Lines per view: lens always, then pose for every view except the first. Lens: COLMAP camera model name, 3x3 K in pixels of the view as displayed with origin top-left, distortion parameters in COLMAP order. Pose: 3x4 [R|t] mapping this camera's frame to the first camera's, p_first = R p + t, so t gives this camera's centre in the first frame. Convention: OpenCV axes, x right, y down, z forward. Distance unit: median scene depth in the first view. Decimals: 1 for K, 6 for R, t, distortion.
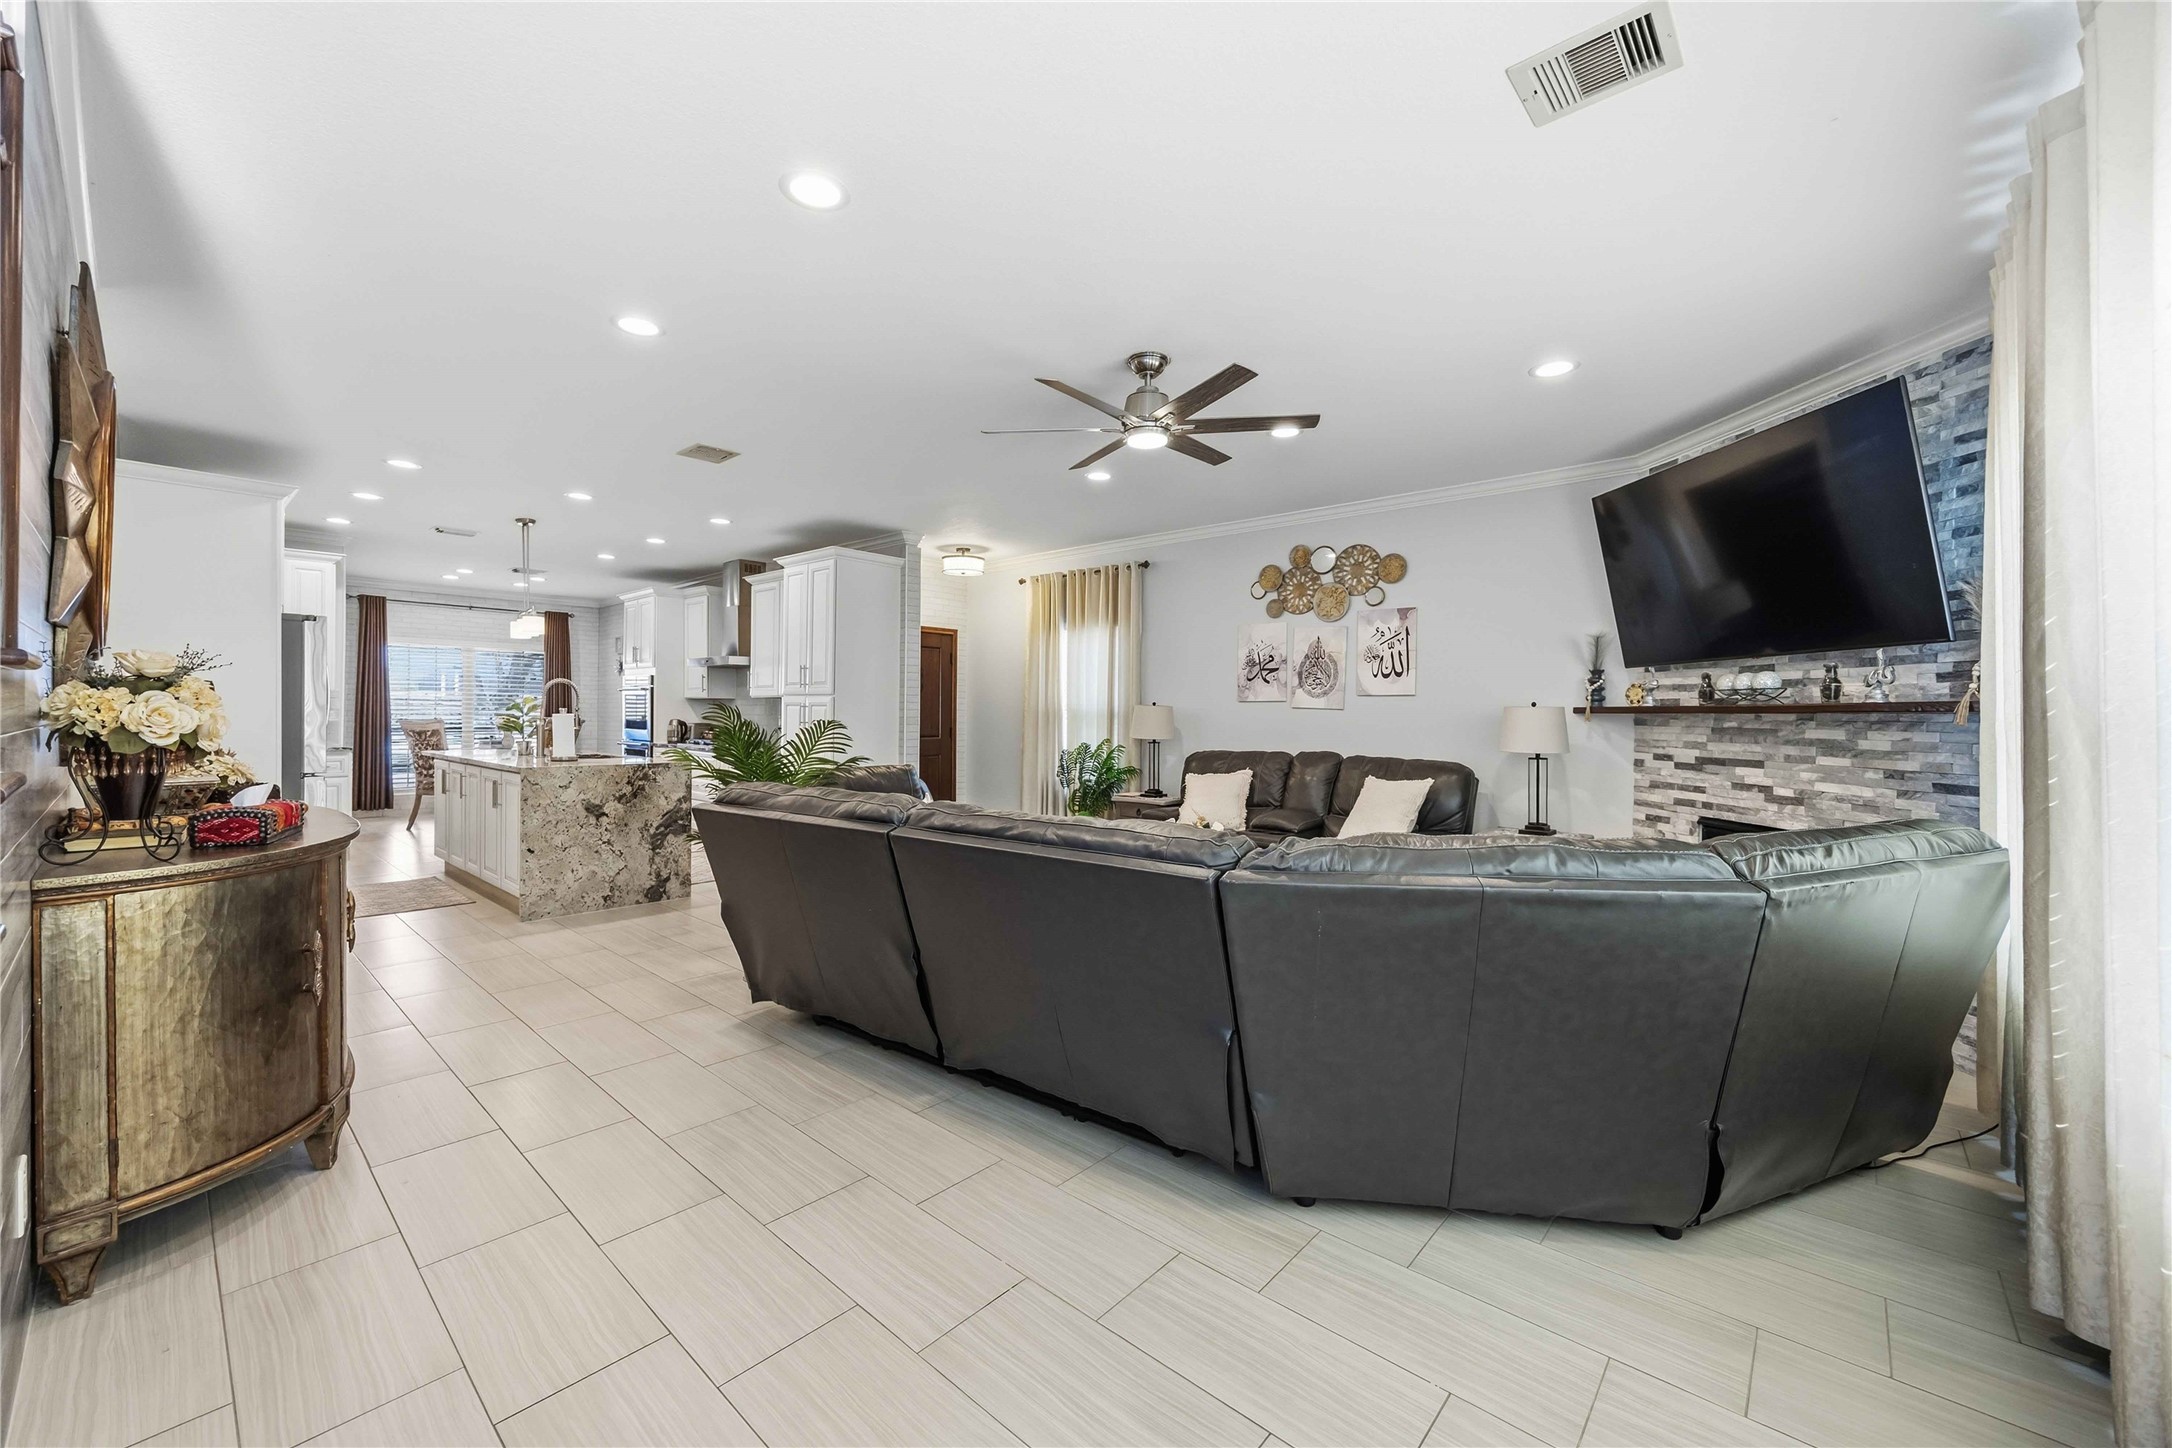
lens RADIAL K [[828.9, 0, 1072.0], [0, 828.9, 720.9], [0, 0, 1]] dist [-0.005276, 0.000173]
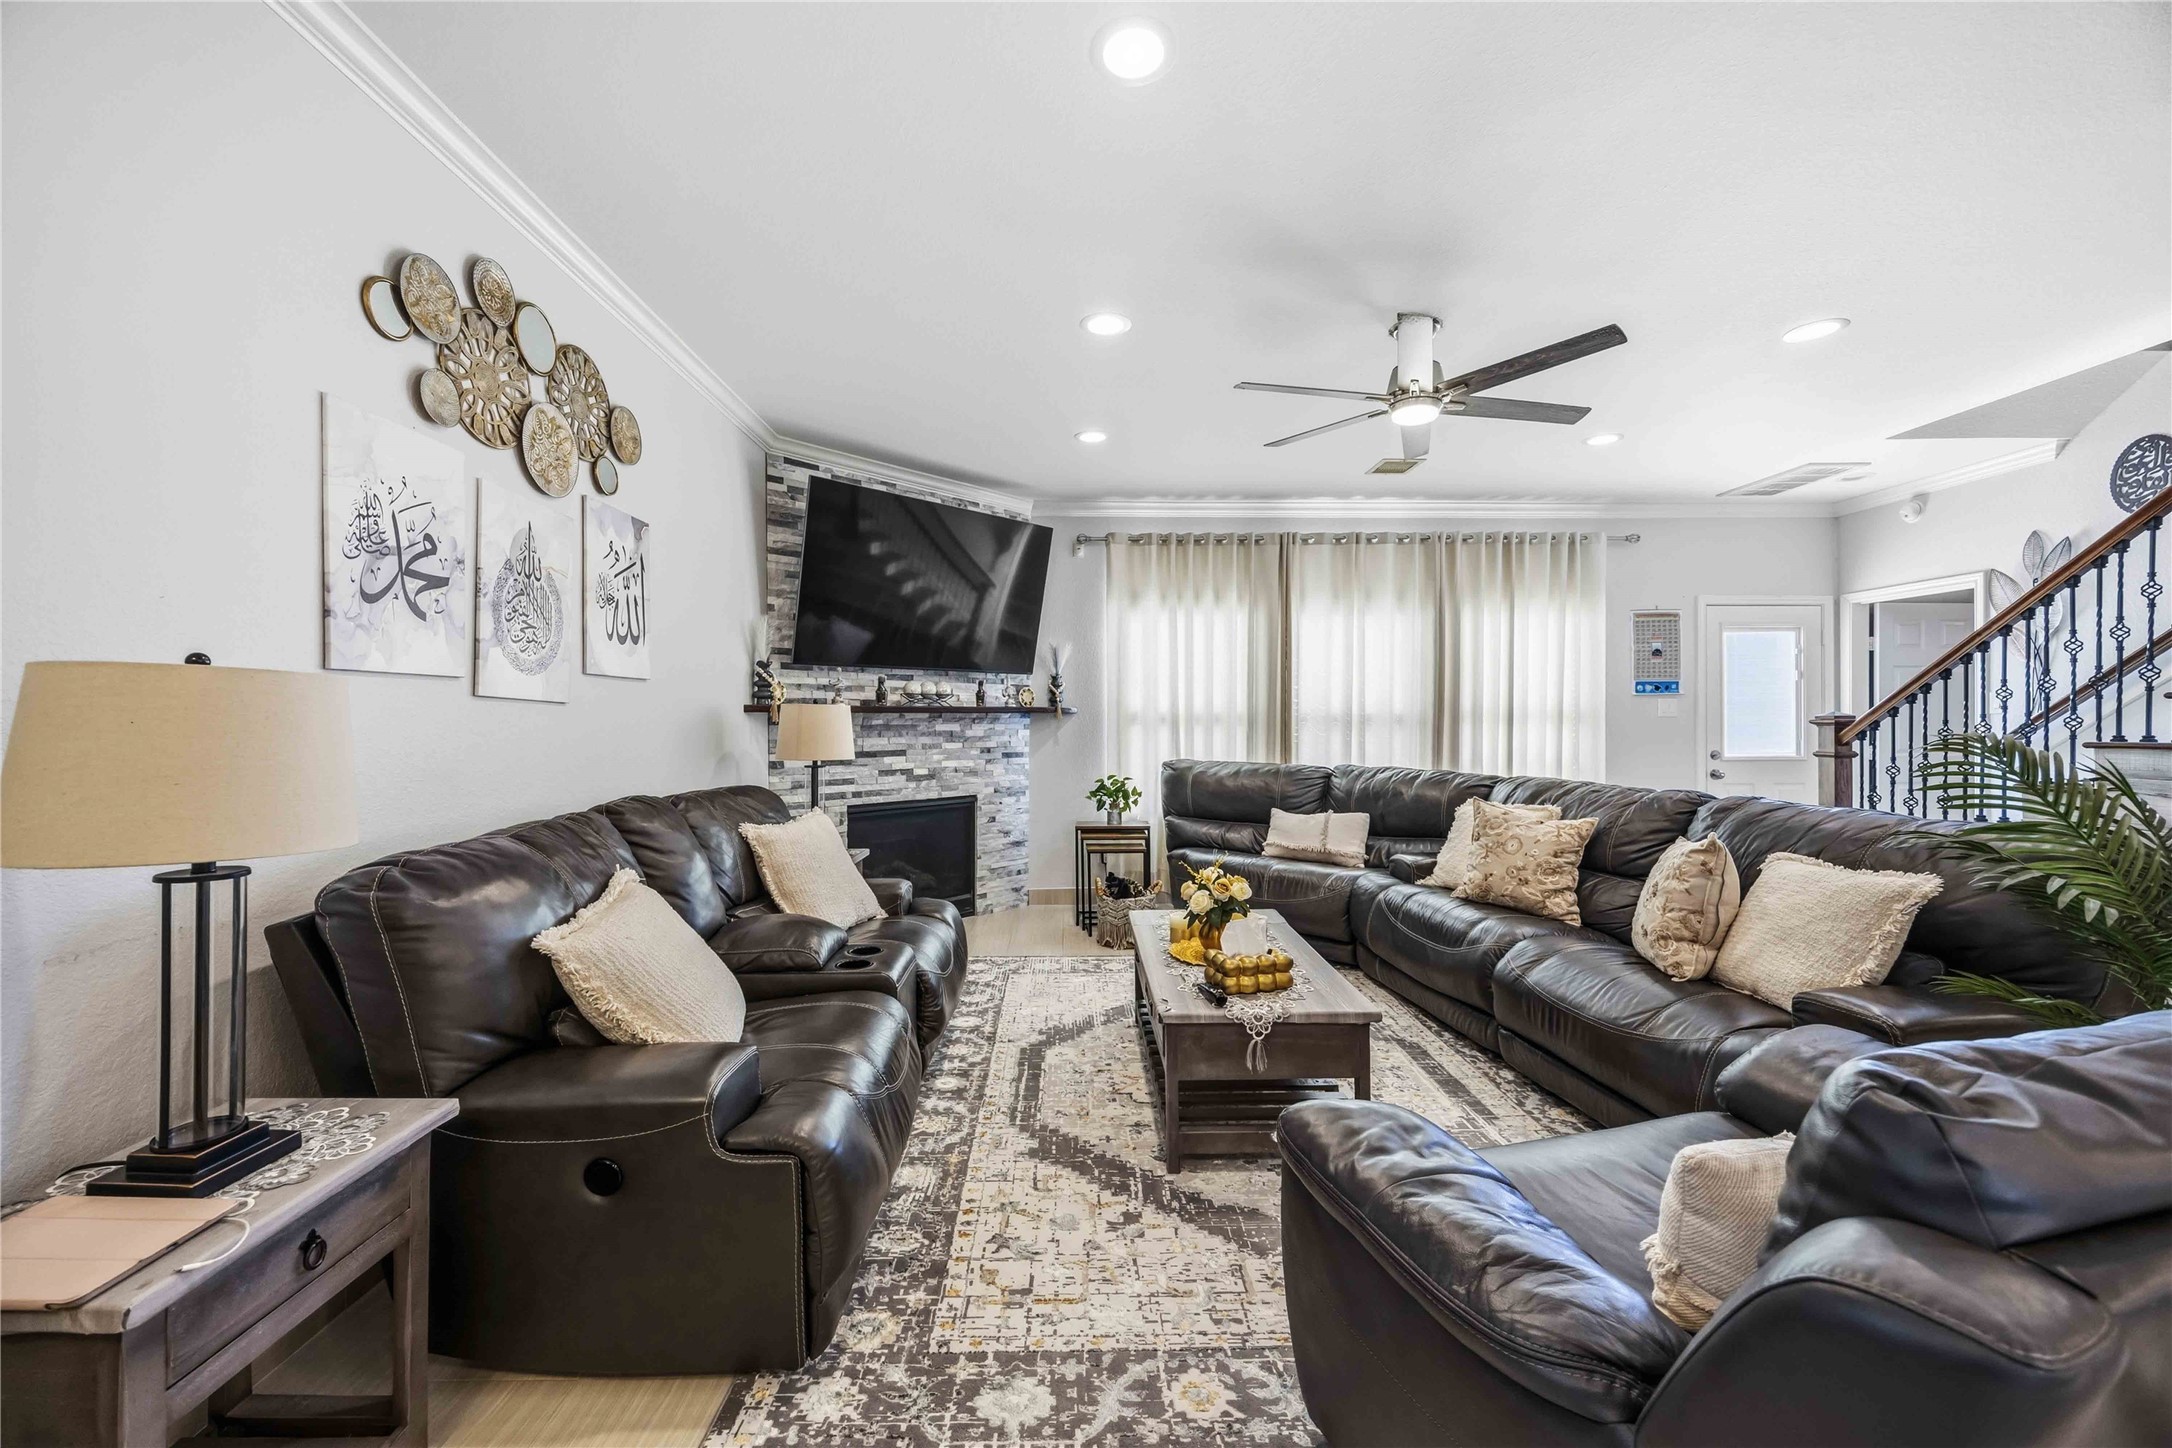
lens RADIAL K [[828.9, 0, 1075.3], [0, 828.9, 716.6], [0, 0, 1]] dist [-0.005276, 0.000173]
pose [[-0.684904, -0.009094, 0.728576, -0.184703], [-0.000642, 0.999929, 0.011877, -0.012335], [-0.728633, 0.007667, -0.684862, 1.110815]]
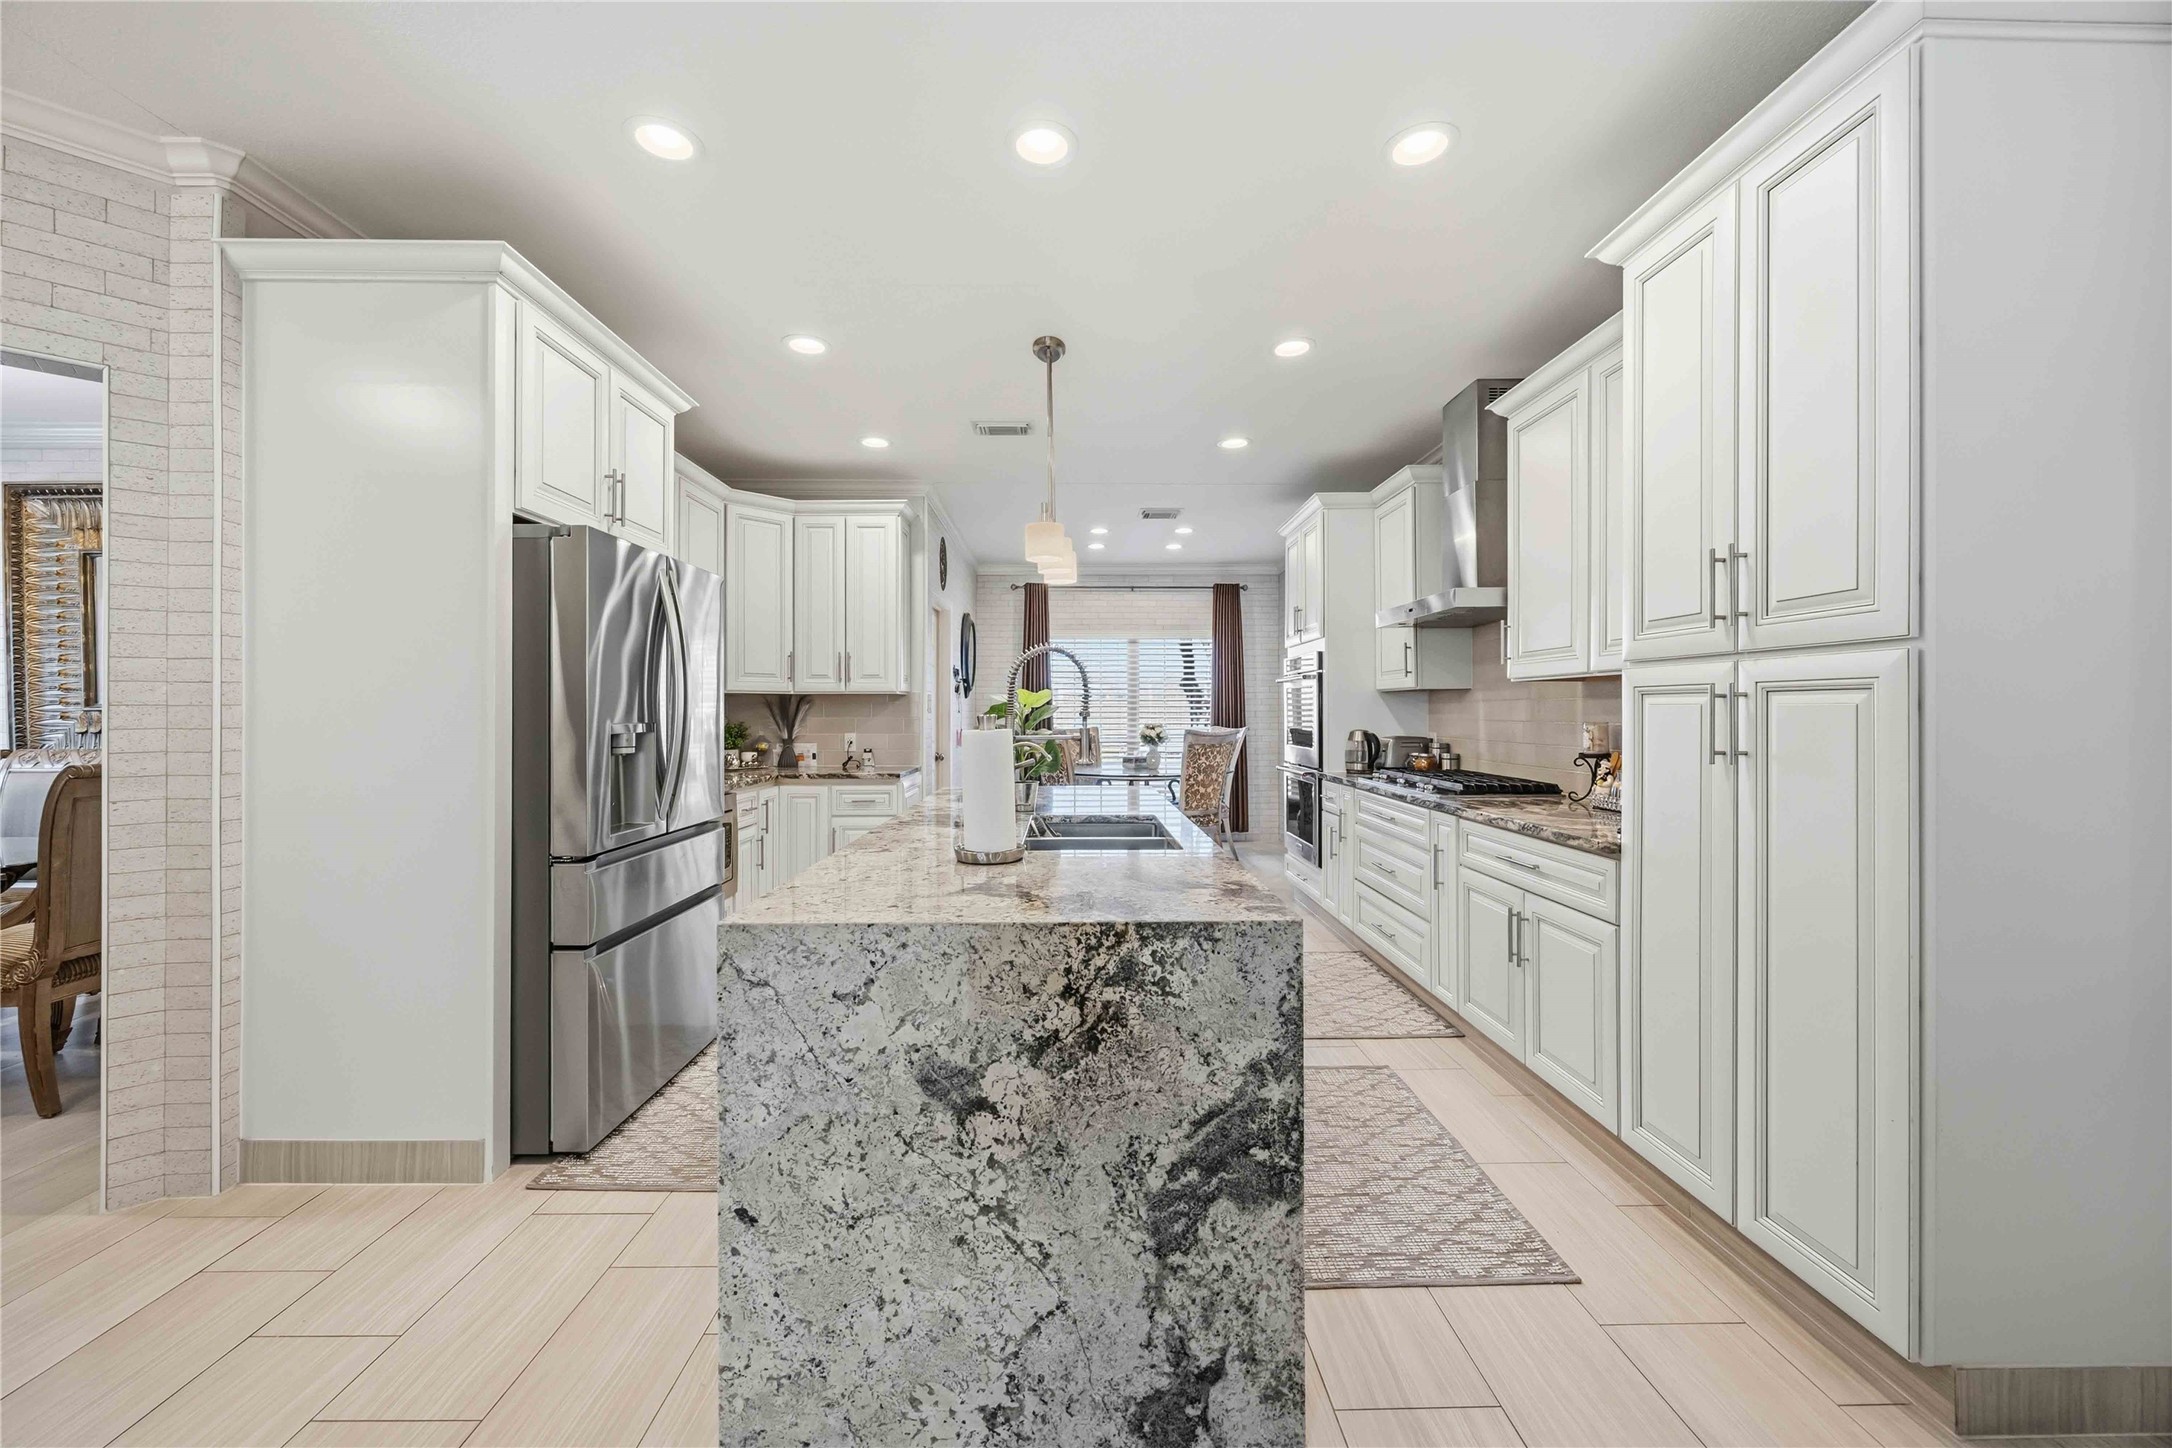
lens RADIAL K [[828.9, 0, 1079.7], [0, 828.9, 708.8], [0, 0, 1]] dist [-0.005276, 0.000173]
pose [[0.676820, -0.016250, -0.735969, -0.308656], [0.004437, 0.999828, -0.017996, -0.010549], [0.736135, 0.008915, 0.676776, 0.755059]]
